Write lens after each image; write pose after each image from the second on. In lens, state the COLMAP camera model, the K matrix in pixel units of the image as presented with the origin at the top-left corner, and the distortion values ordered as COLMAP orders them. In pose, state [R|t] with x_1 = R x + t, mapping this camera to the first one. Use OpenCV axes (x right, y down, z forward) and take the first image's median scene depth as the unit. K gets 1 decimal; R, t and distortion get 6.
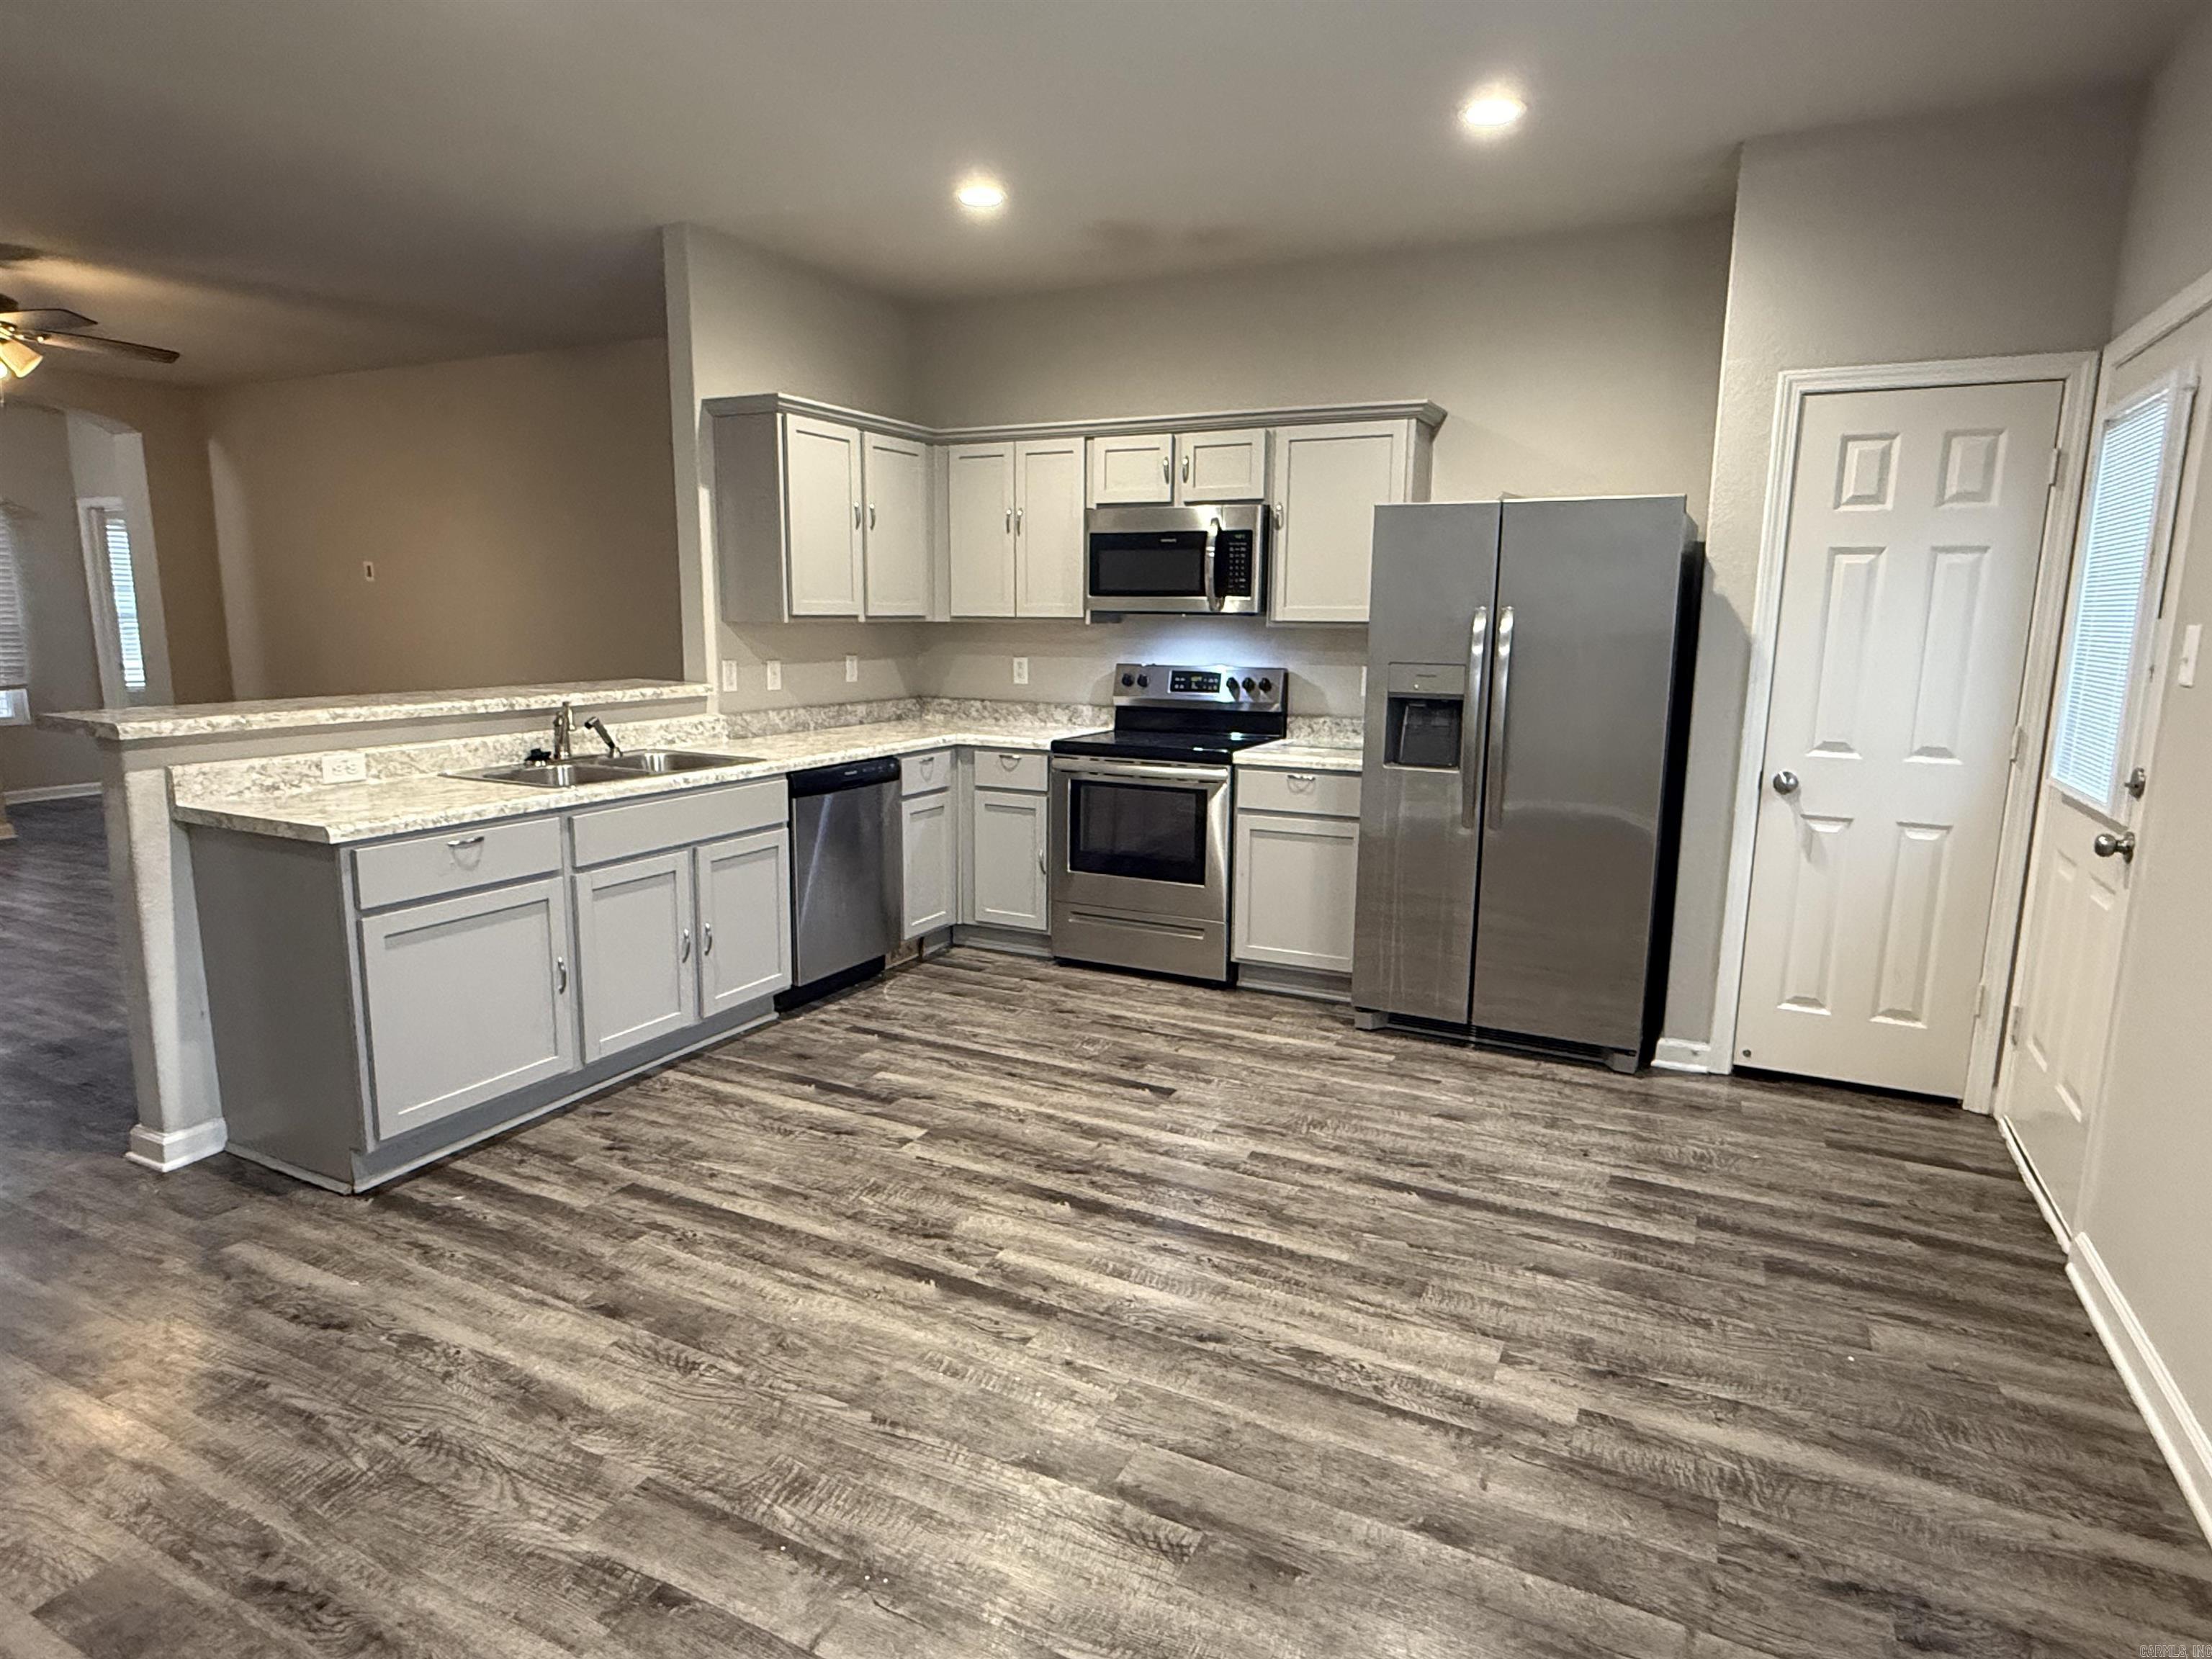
lens RADIAL K [[1241.5, 0, 1106.7], [0, 1241.5, 839.6], [0, 0, 1]] dist [-0.000583, 0.001320]
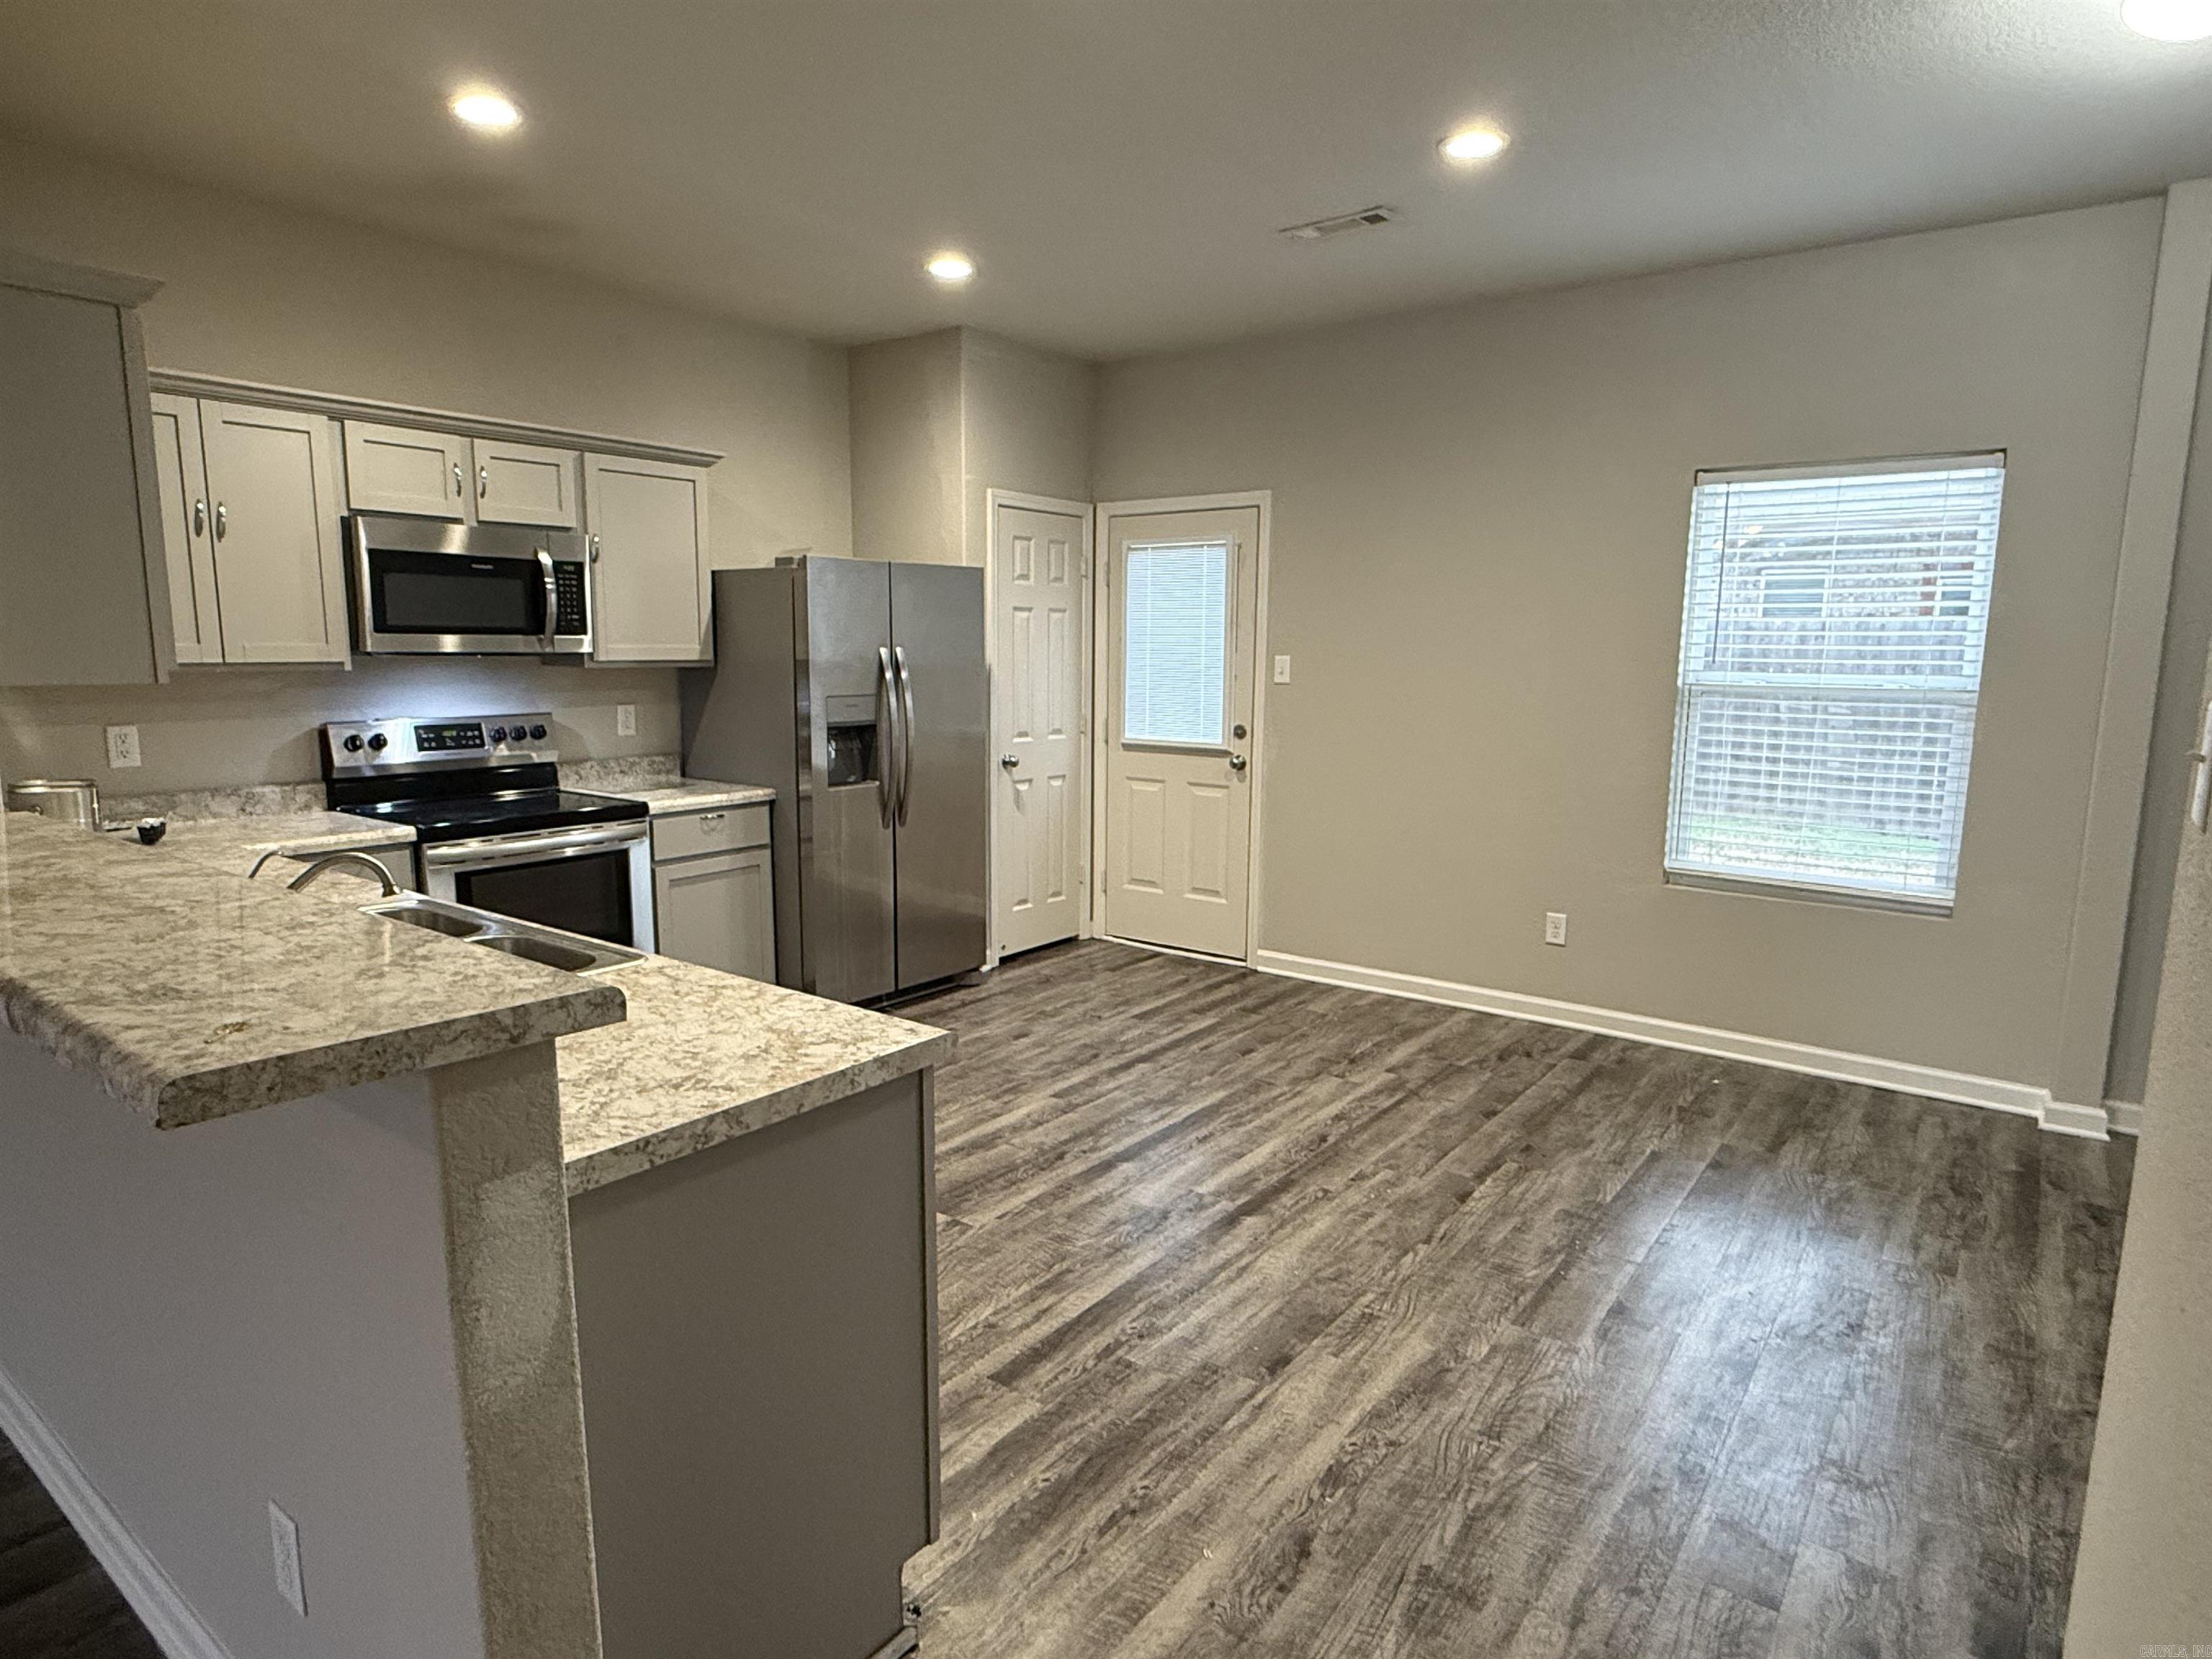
lens RADIAL K [[1241.5, 0, 1101.9], [0, 1241.5, 830.9], [0, 0, 1]] dist [-0.000583, 0.001320]
pose [[0.187339, -0.156234, 0.969791, -1.103679], [0.173255, 0.977048, 0.123934, -0.158140], [-0.966895, 0.144803, 0.210108, 0.715043]]
